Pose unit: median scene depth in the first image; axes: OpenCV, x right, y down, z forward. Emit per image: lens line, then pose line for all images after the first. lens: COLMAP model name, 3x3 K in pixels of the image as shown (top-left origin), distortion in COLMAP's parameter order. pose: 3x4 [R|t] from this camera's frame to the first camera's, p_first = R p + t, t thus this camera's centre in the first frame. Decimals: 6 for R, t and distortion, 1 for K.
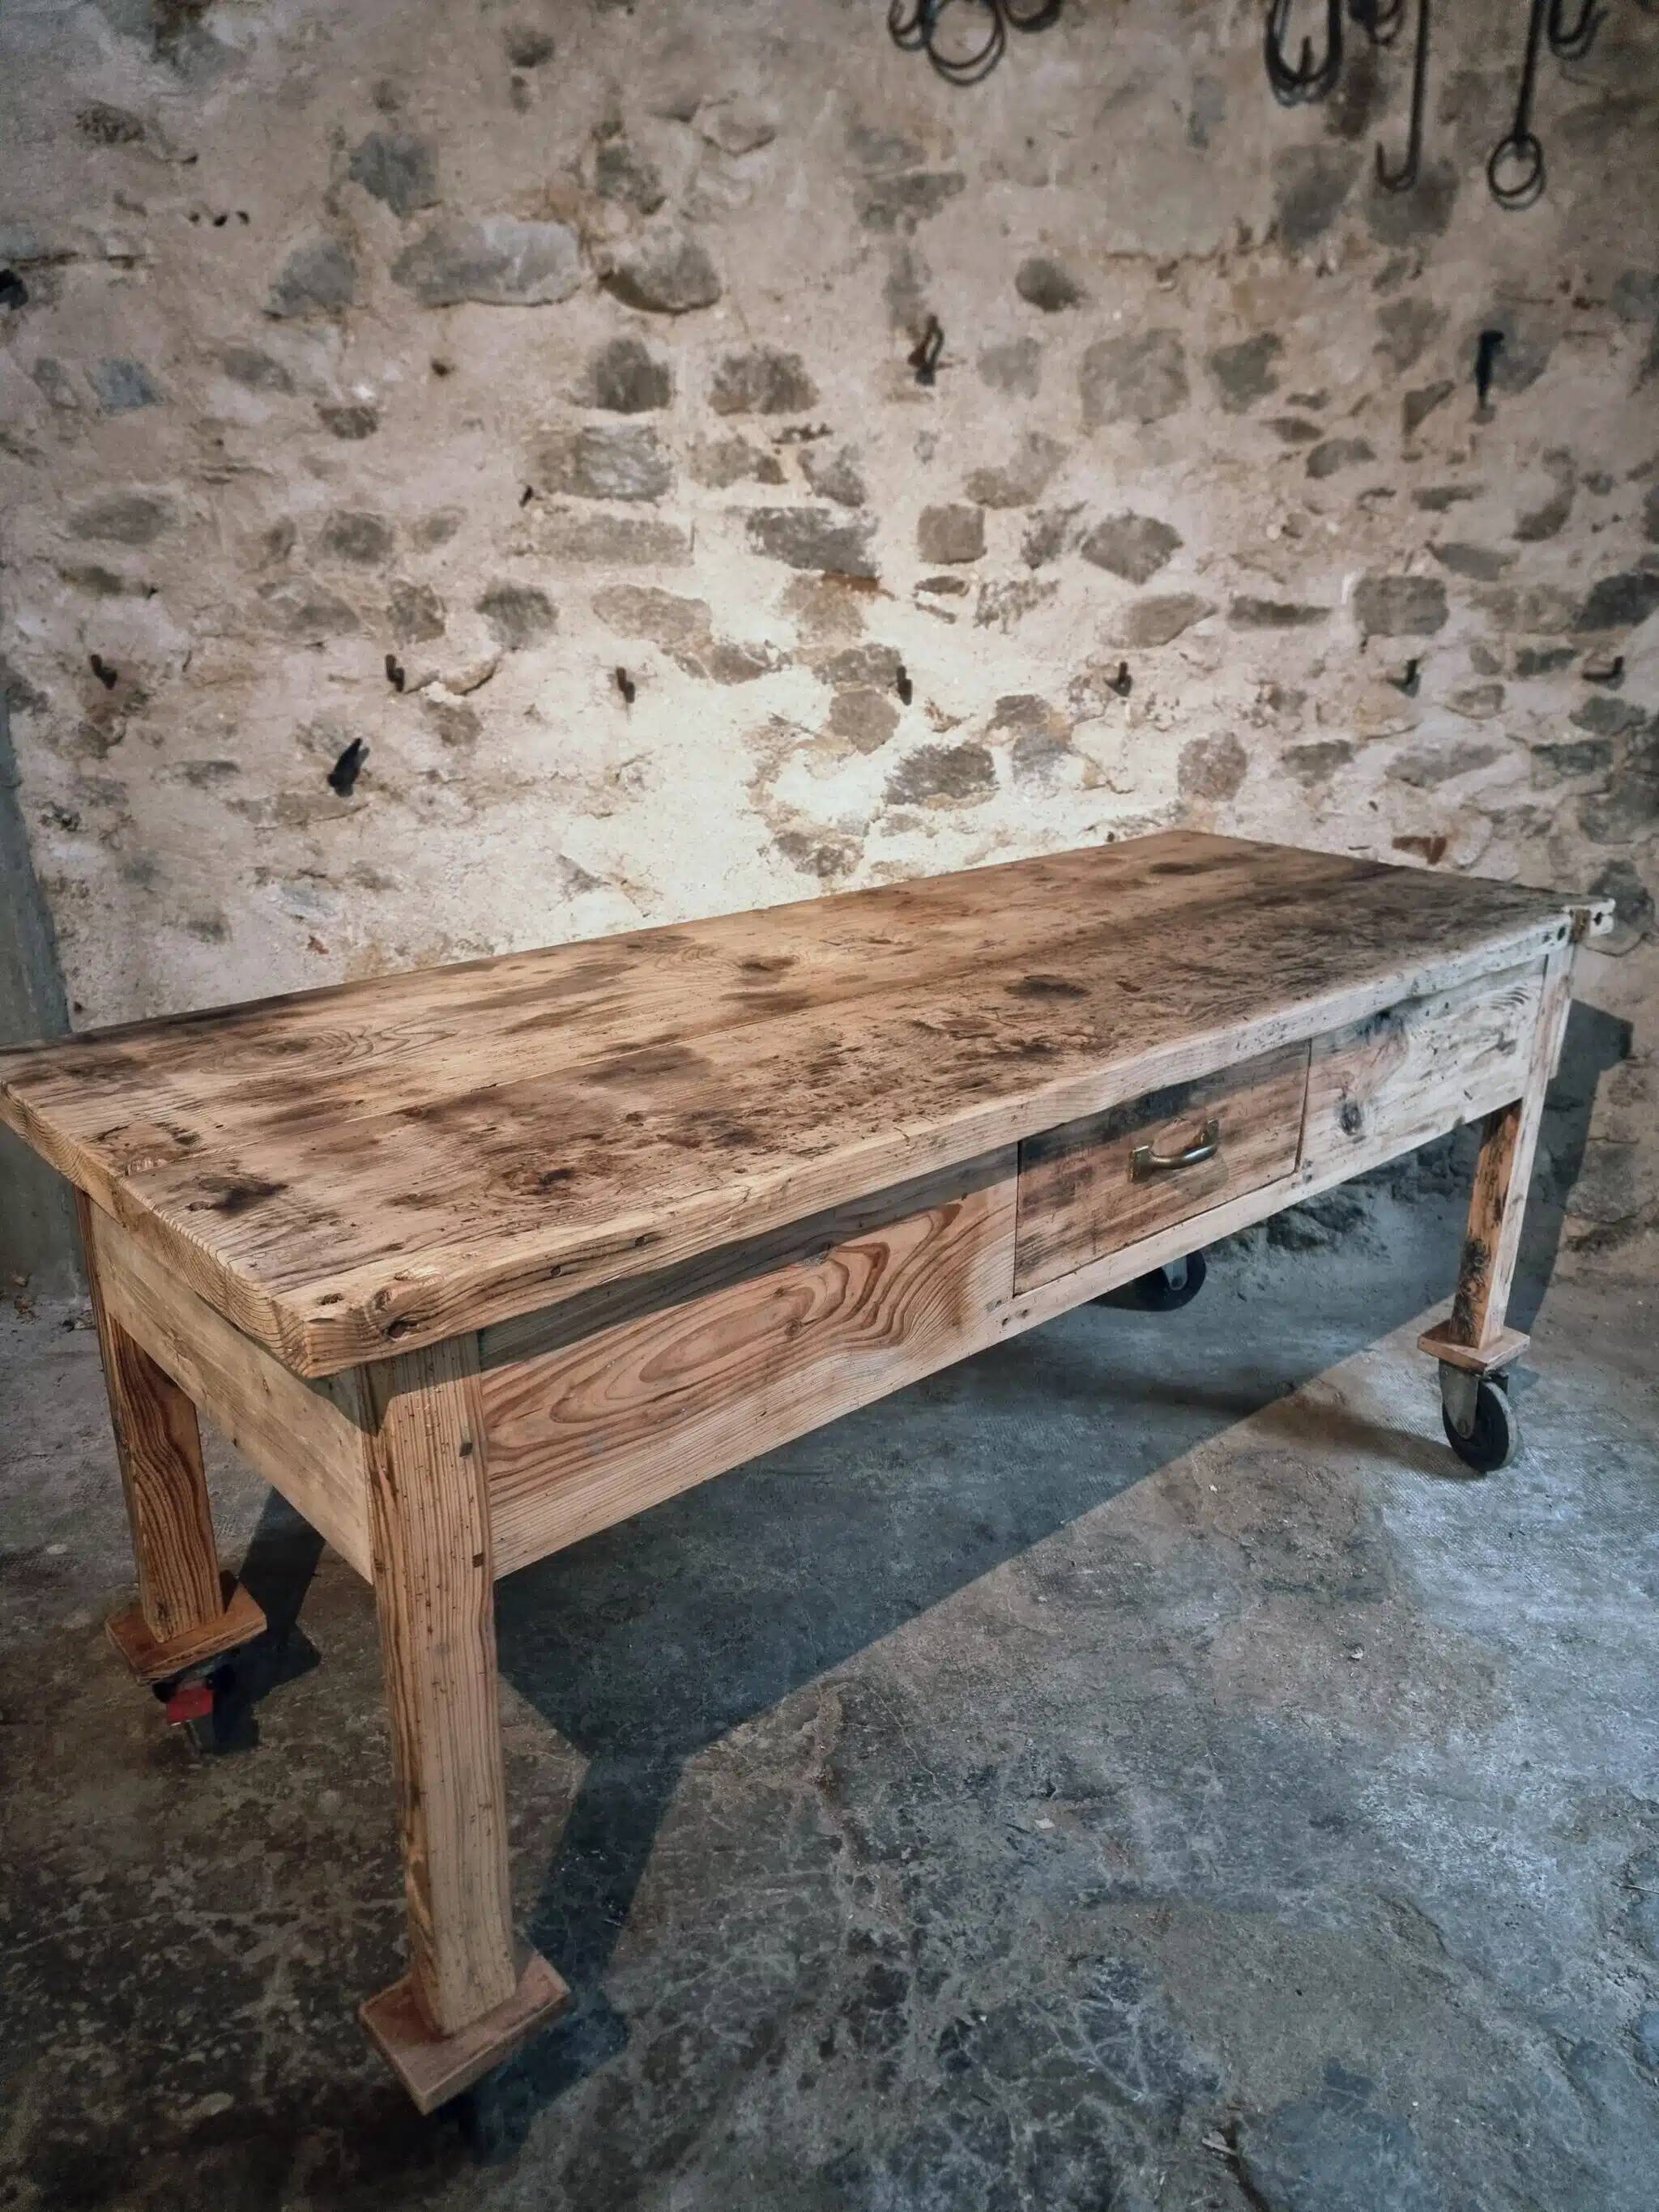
lens RADIAL K [[1540.5, 0, 814.0], [0, 1540.5, 1121.0], [0, 0, 1]] dist [0.061495, -0.057510]
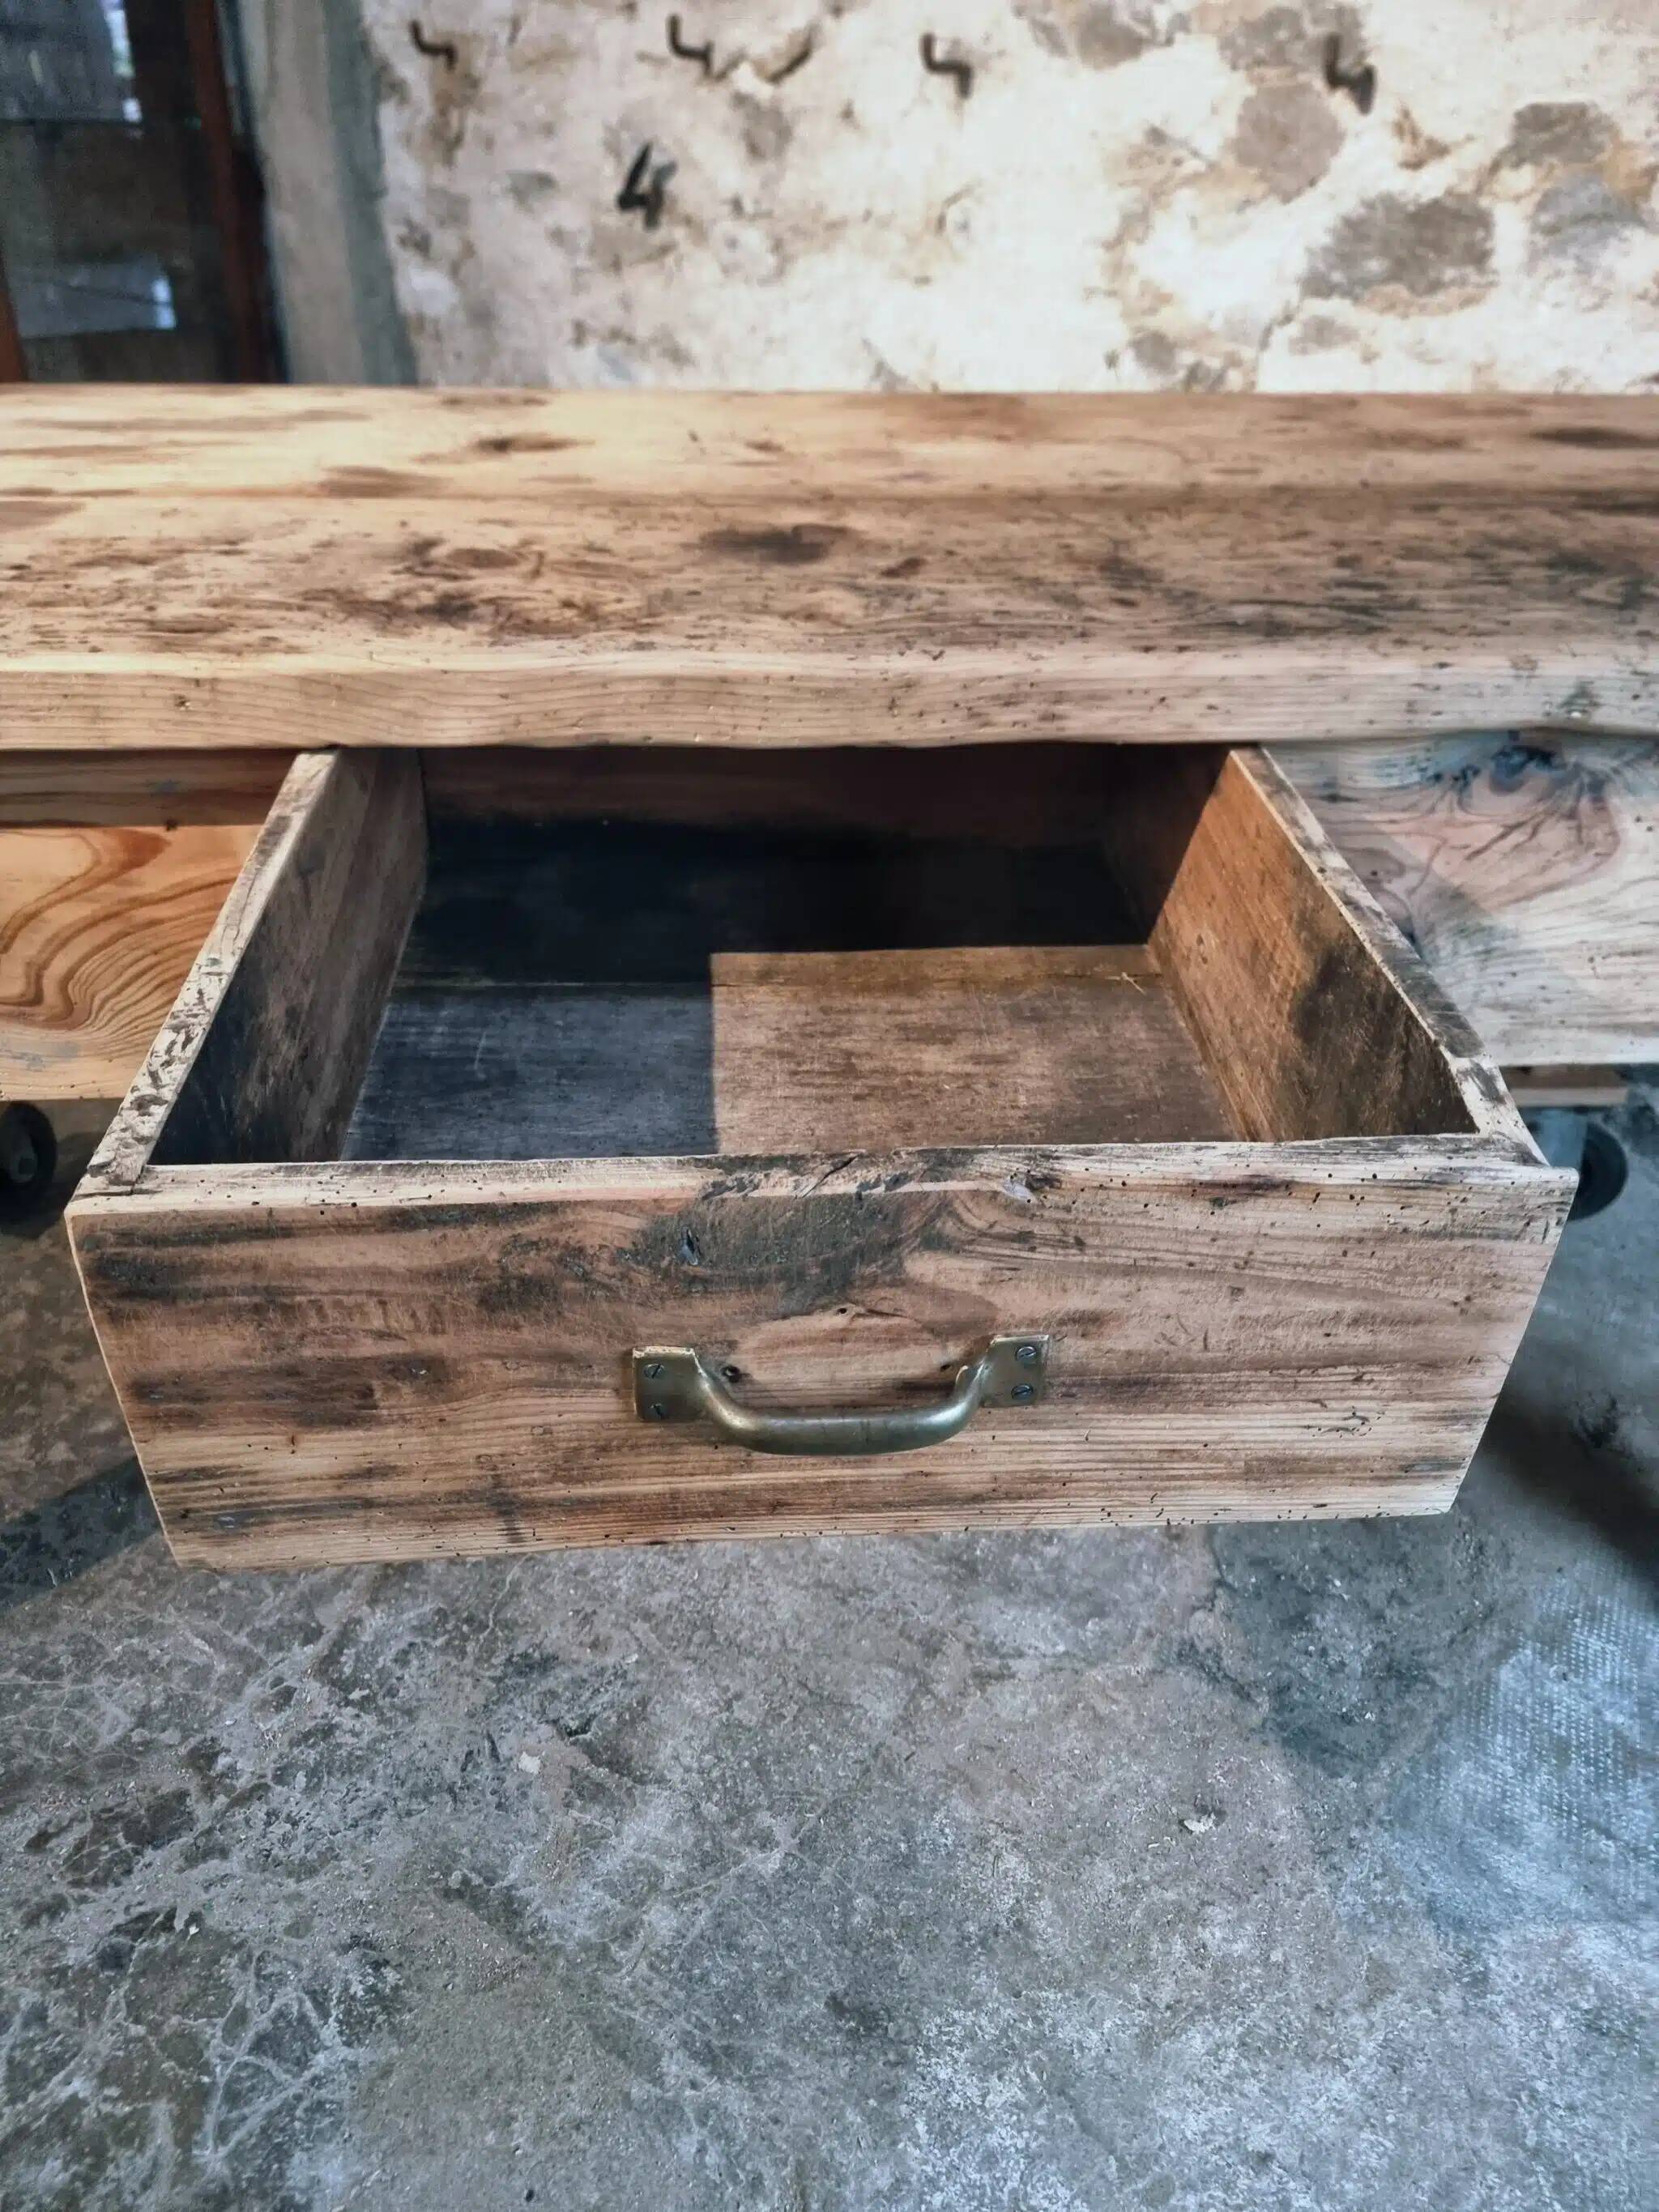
lens RADIAL K [[1547.2, 0, 822.4], [0, 1547.2, 1118.6], [0, 0, 1]] dist [0.064258, -0.071552]
pose [[0.789384, 0.347927, -0.505787, 0.346297], [-0.223220, 0.930169, 0.291476, -0.041069], [0.571880, -0.117185, 0.811924, 0.358976]]
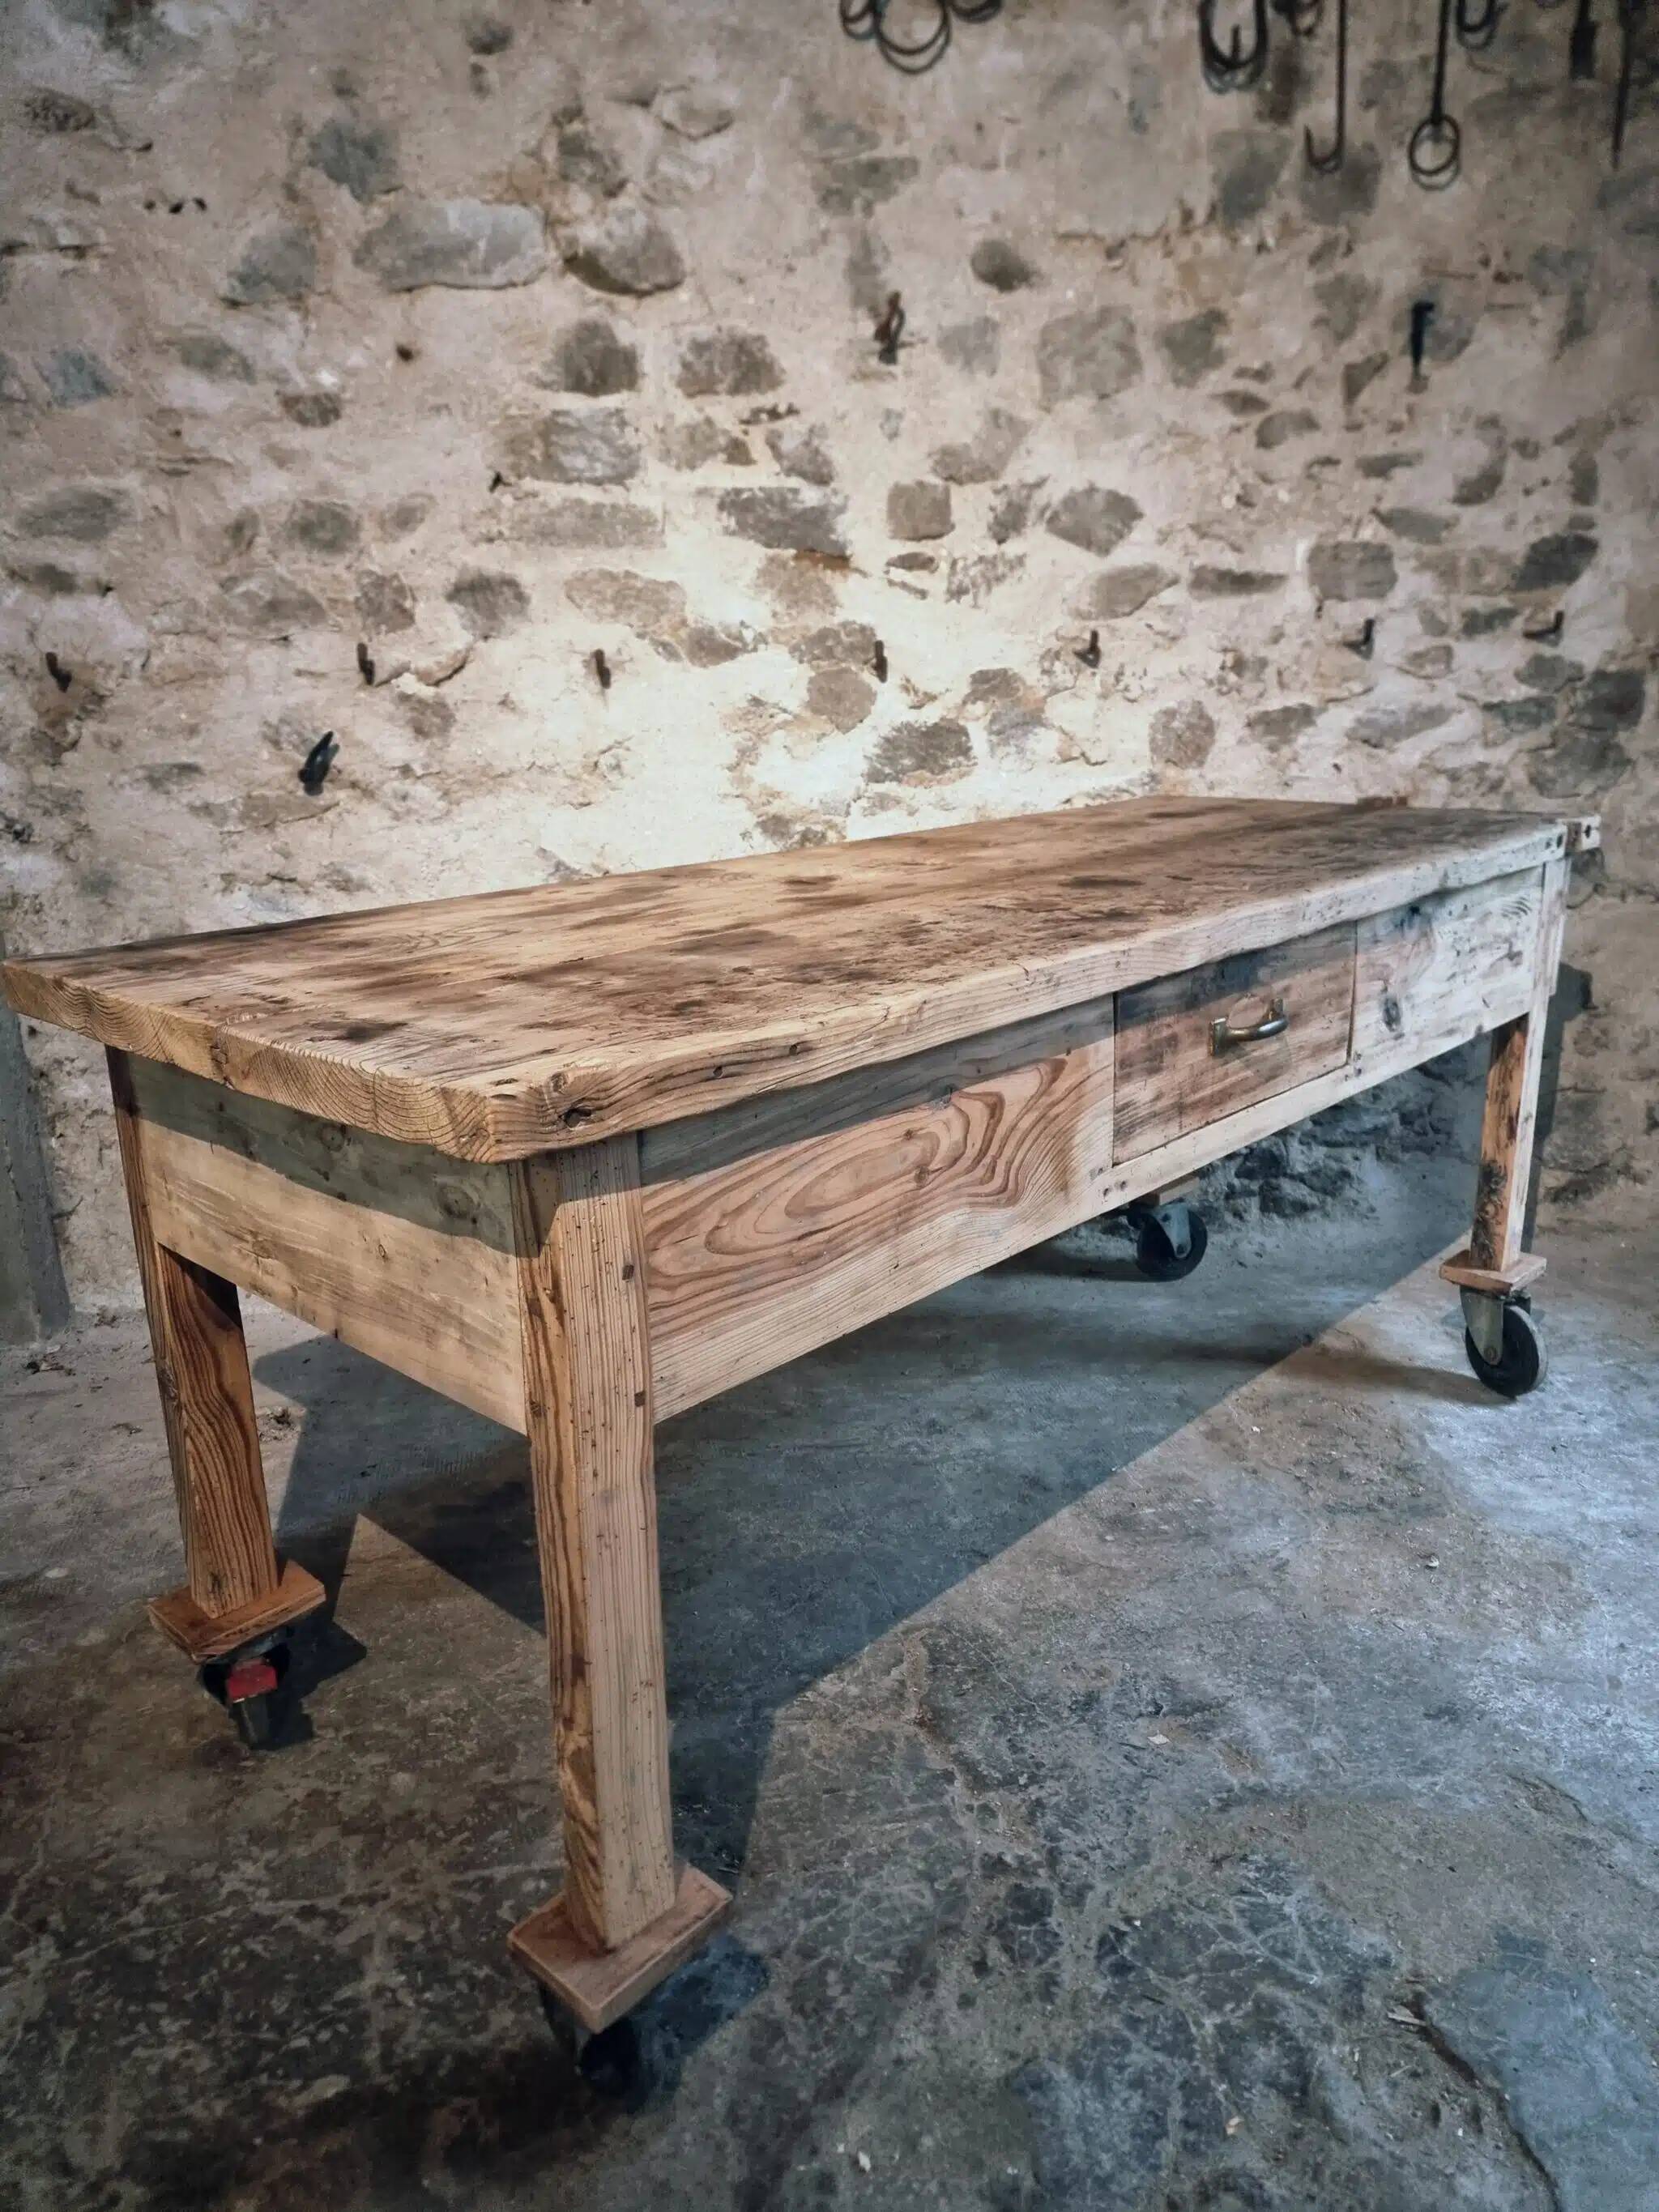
lens RADIAL K [[1541.4, 0, 824.4], [0, 1541.4, 1130.6], [0, 0, 1]] dist [0.059333, -0.054505]
pose [[0.995339, -0.057058, 0.077751, -0.075076], [0.061832, 0.996254, -0.060450, 0.082092], [-0.074010, 0.064975, 0.995139, 0.022094]]
